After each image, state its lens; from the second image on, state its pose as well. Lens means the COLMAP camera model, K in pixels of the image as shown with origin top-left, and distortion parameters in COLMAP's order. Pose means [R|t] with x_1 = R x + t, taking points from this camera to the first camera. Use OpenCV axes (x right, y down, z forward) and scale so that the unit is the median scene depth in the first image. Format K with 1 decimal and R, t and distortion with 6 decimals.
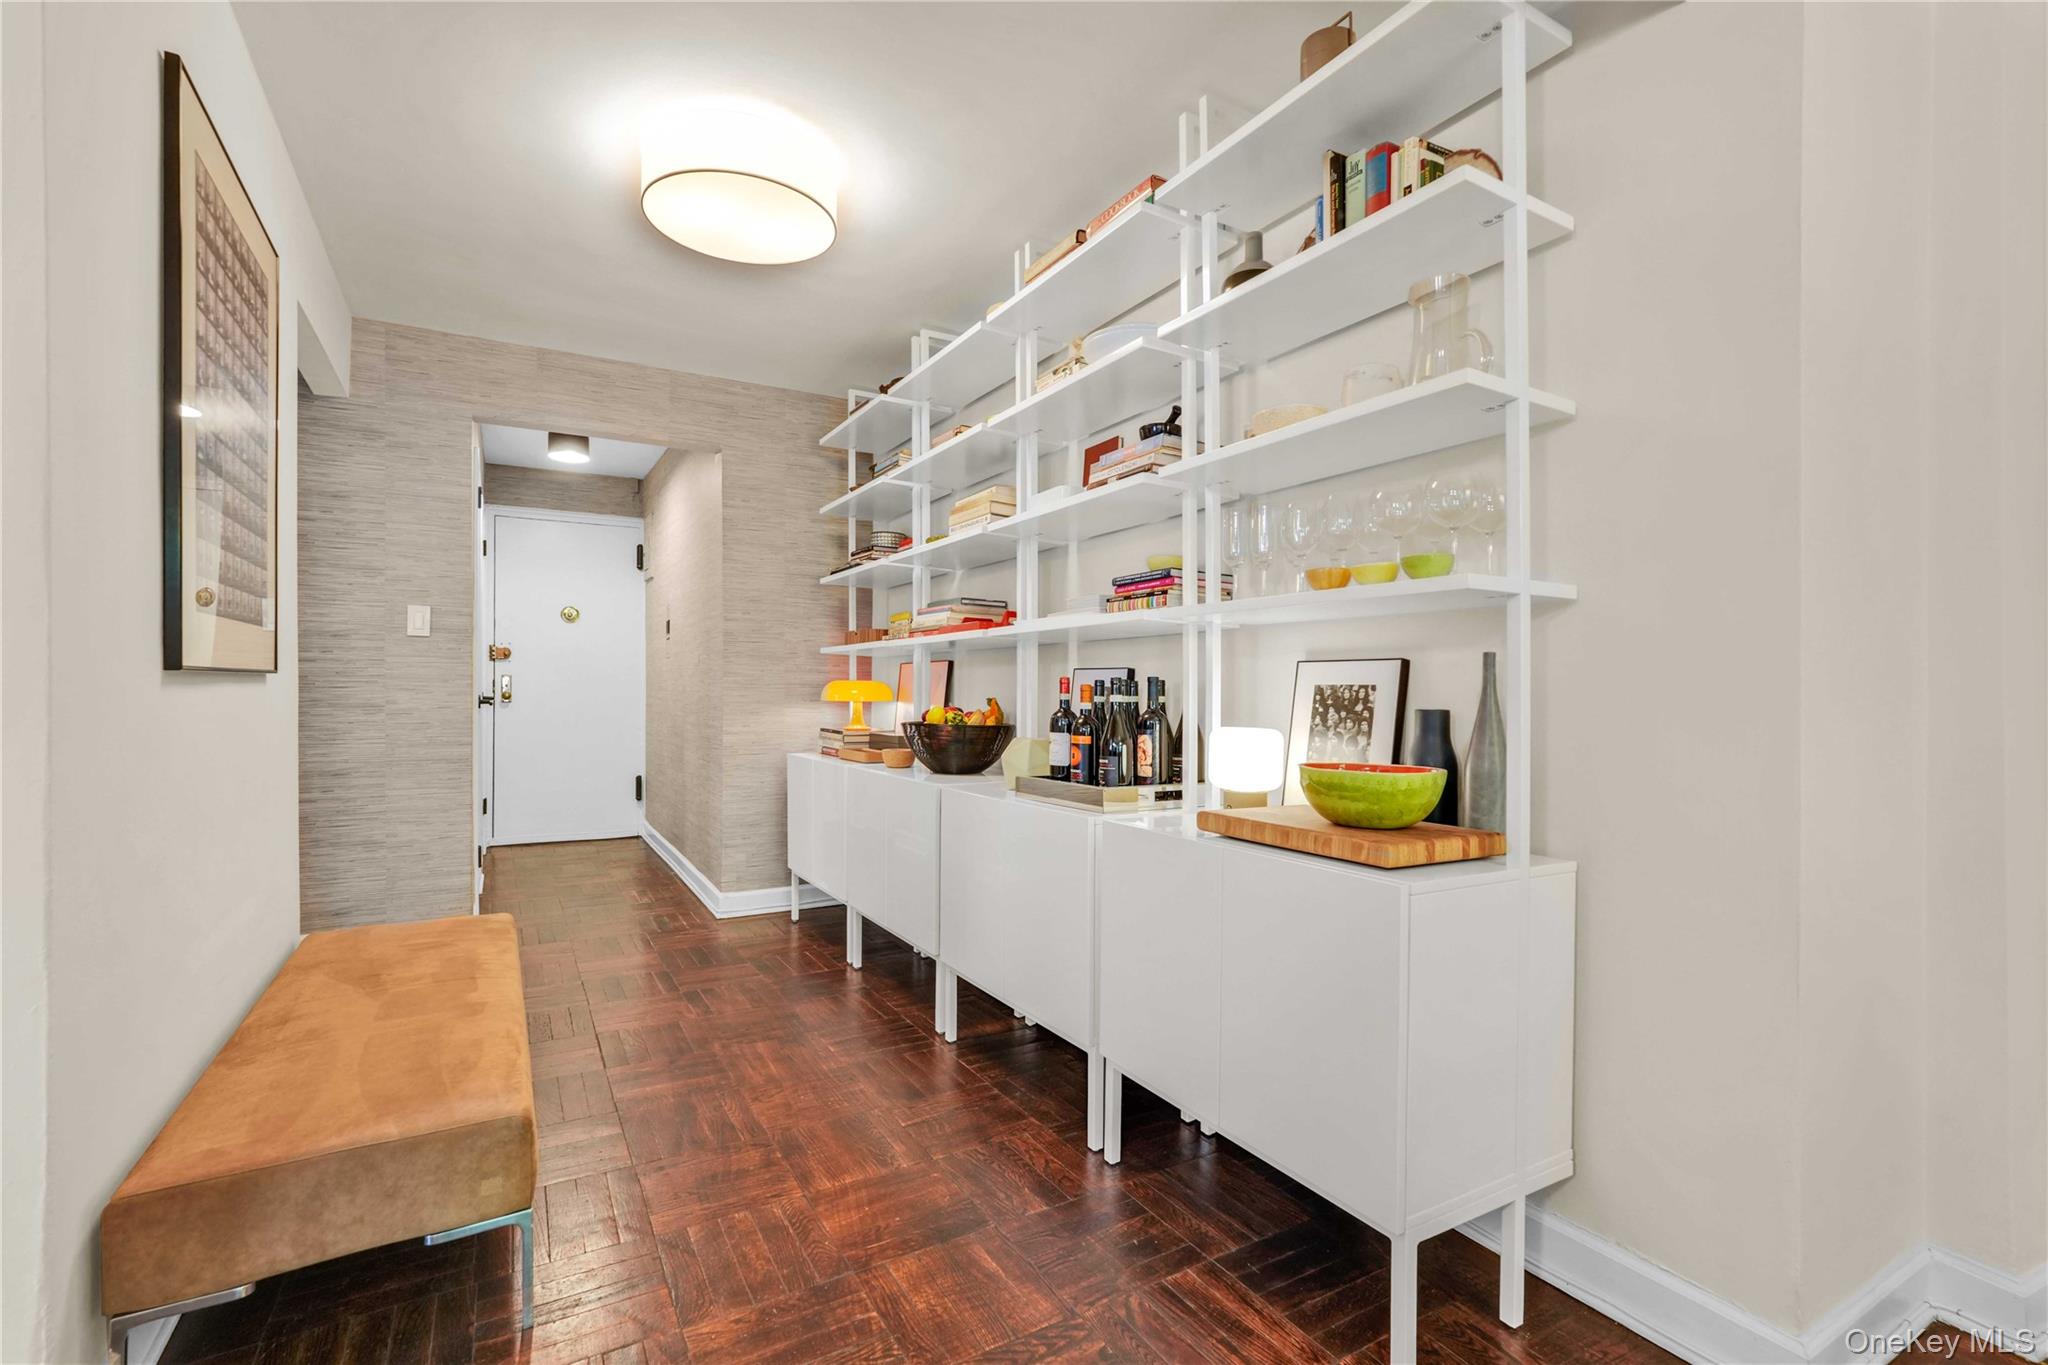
lens RADIAL K [[911.3, 0, 1013.3], [0, 911.3, 726.7], [0, 0, 1]] dist [-0.007953, 0.004051]
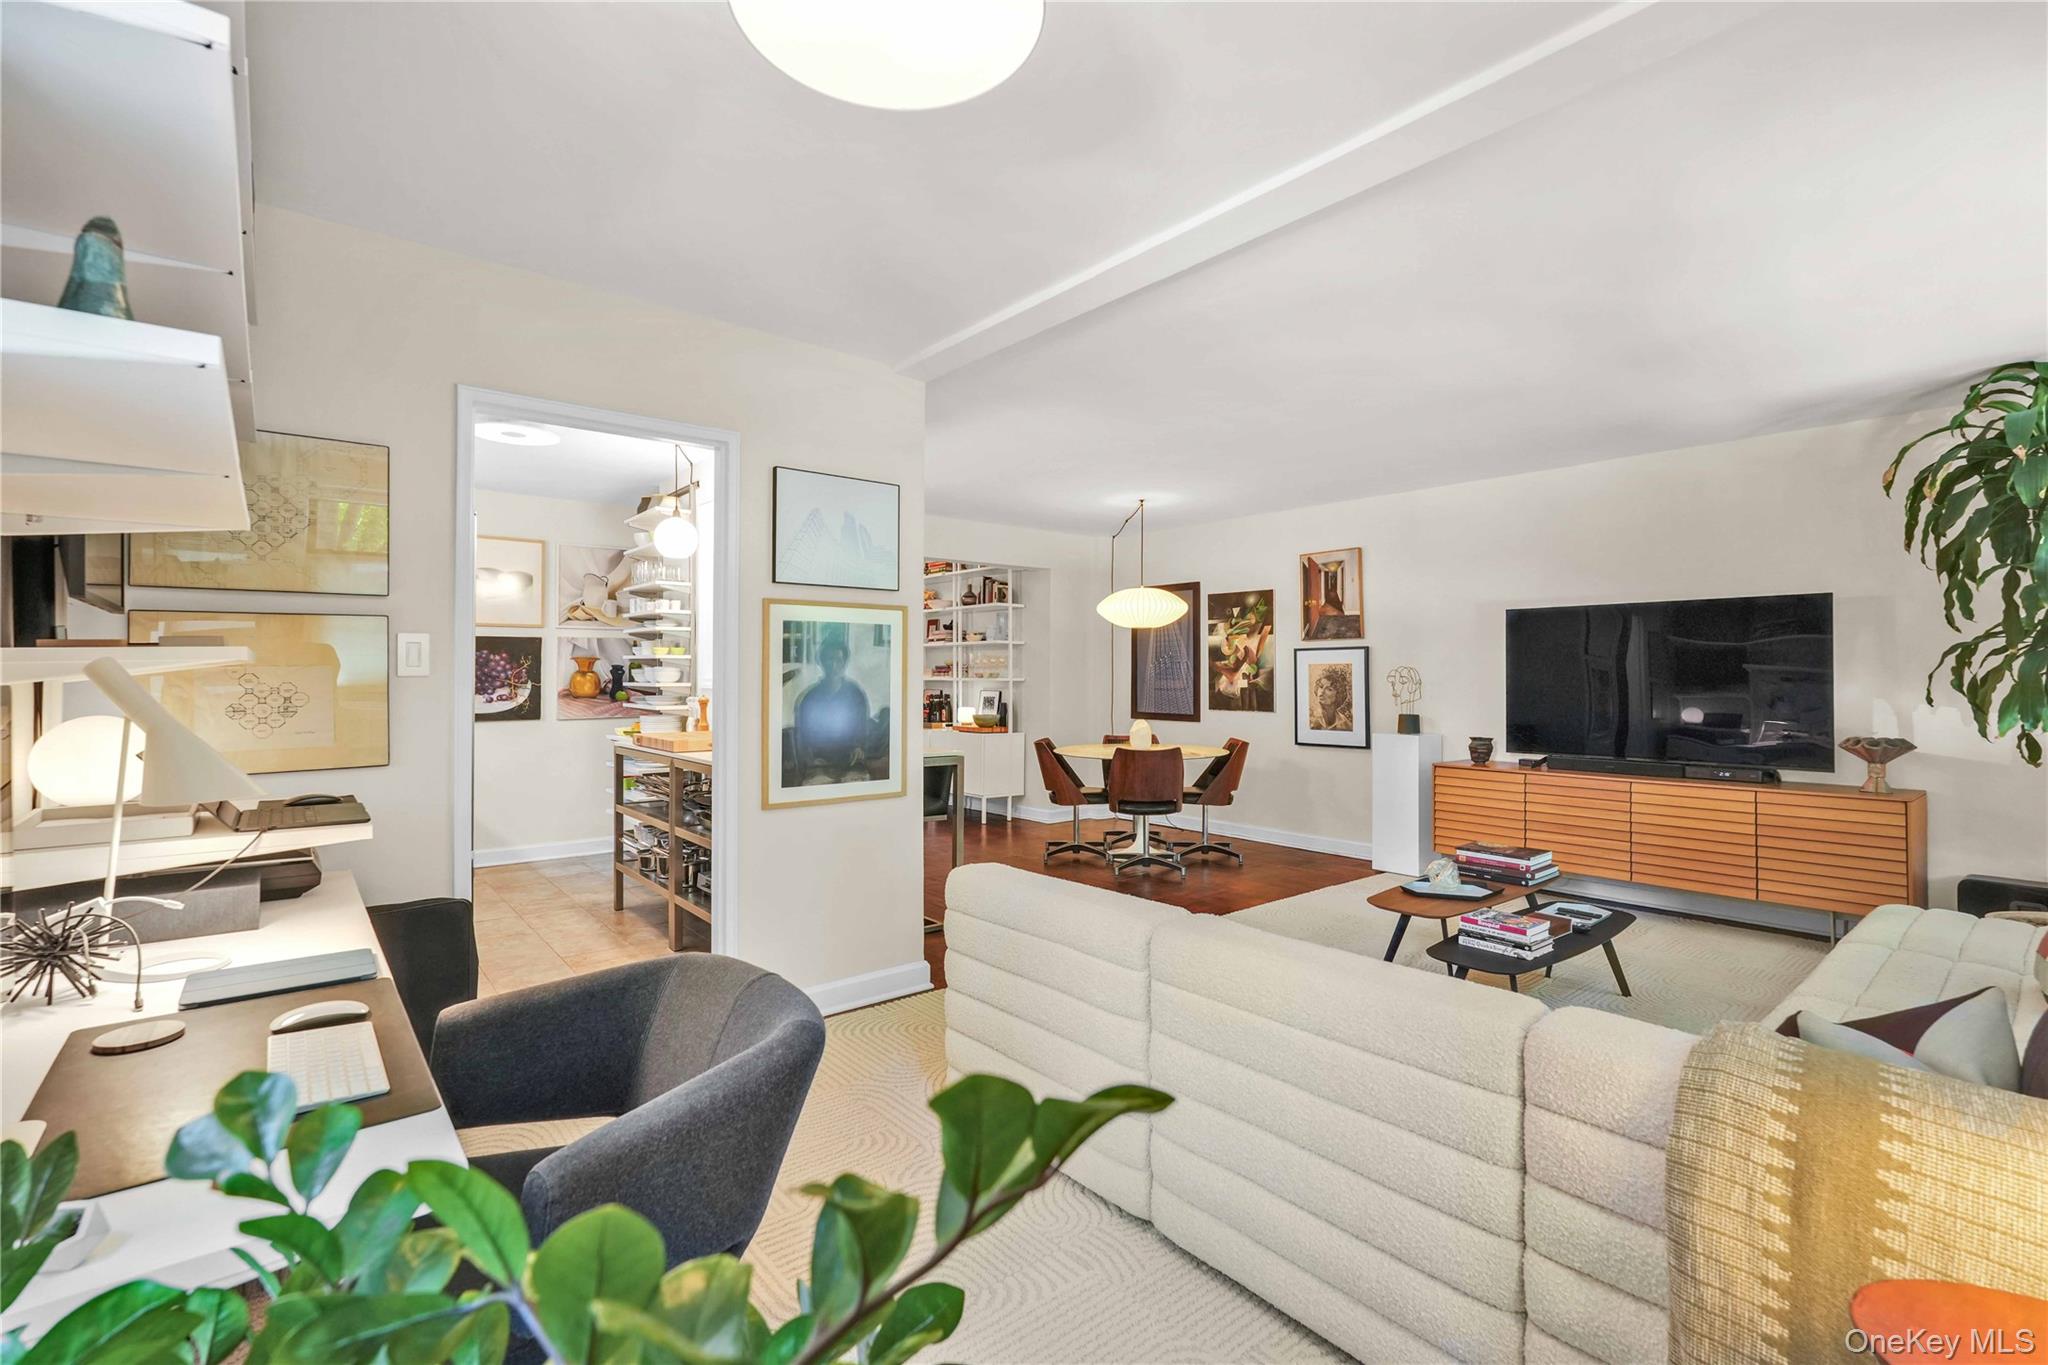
lens RADIAL K [[911.3, 0, 1015.6], [0, 911.3, 637.2], [0, 0, 1]] dist [-0.007953, 0.004051]
pose [[0.983448, 0.009687, 0.180929, -0.168402], [0.006510, 0.996036, -0.088711, 0.031734], [-0.181071, 0.088421, 0.979487, -1.892309]]
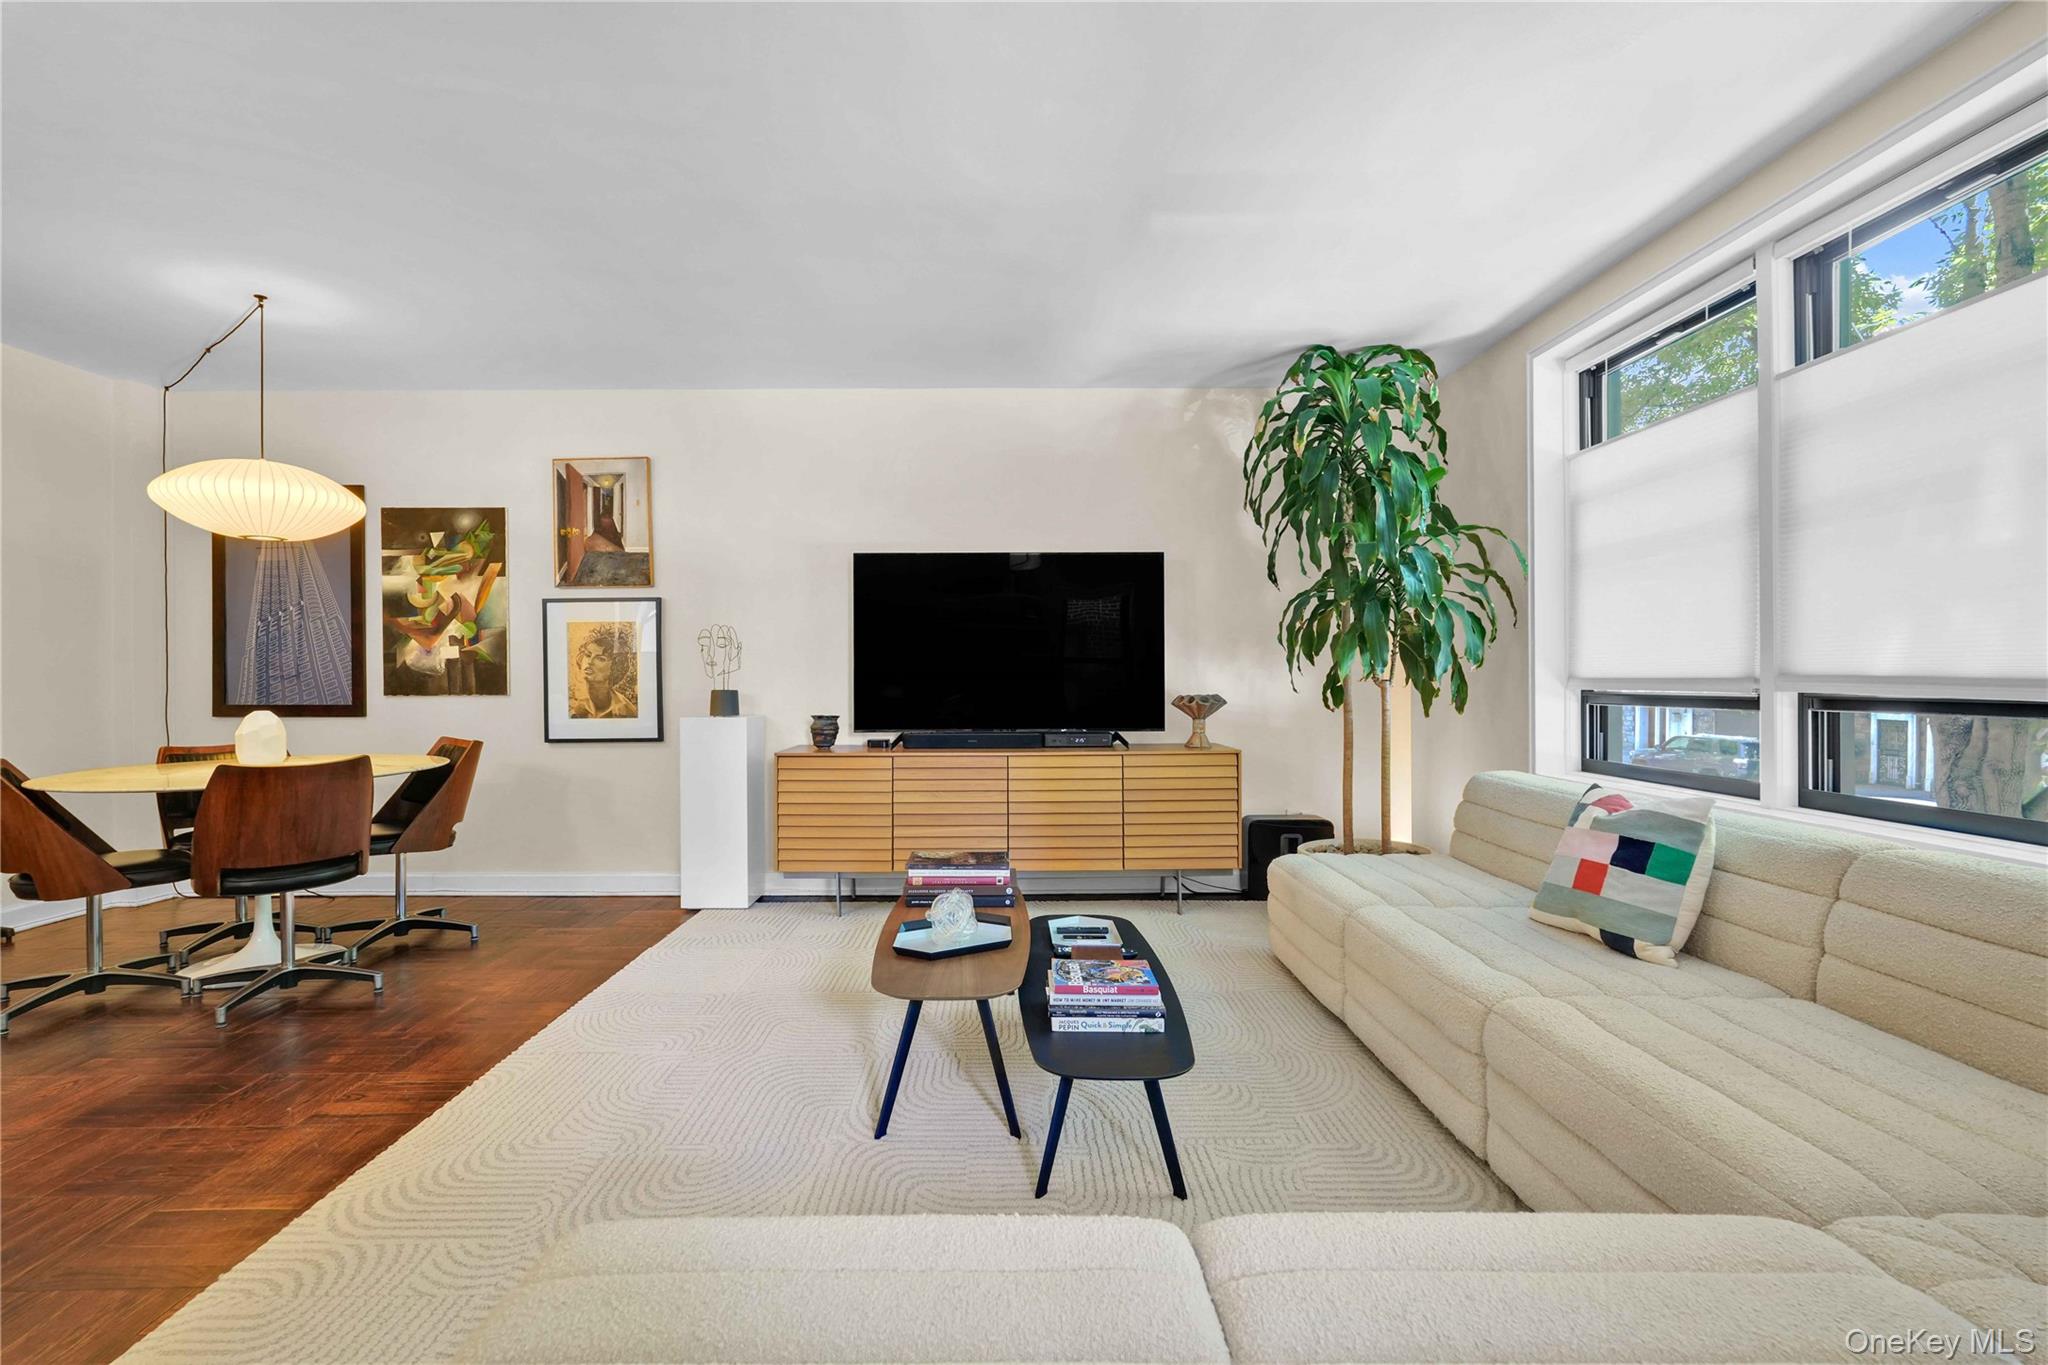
lens RADIAL K [[911.3, 0, 996.6], [0, 911.3, 695.2], [0, 0, 1]] dist [-0.007953, 0.004051]
pose [[0.488042, -0.016813, 0.872658, -0.042442], [0.045164, 0.998961, -0.006012, 0.062425], [-0.871651, 0.042347, 0.488295, -1.252310]]
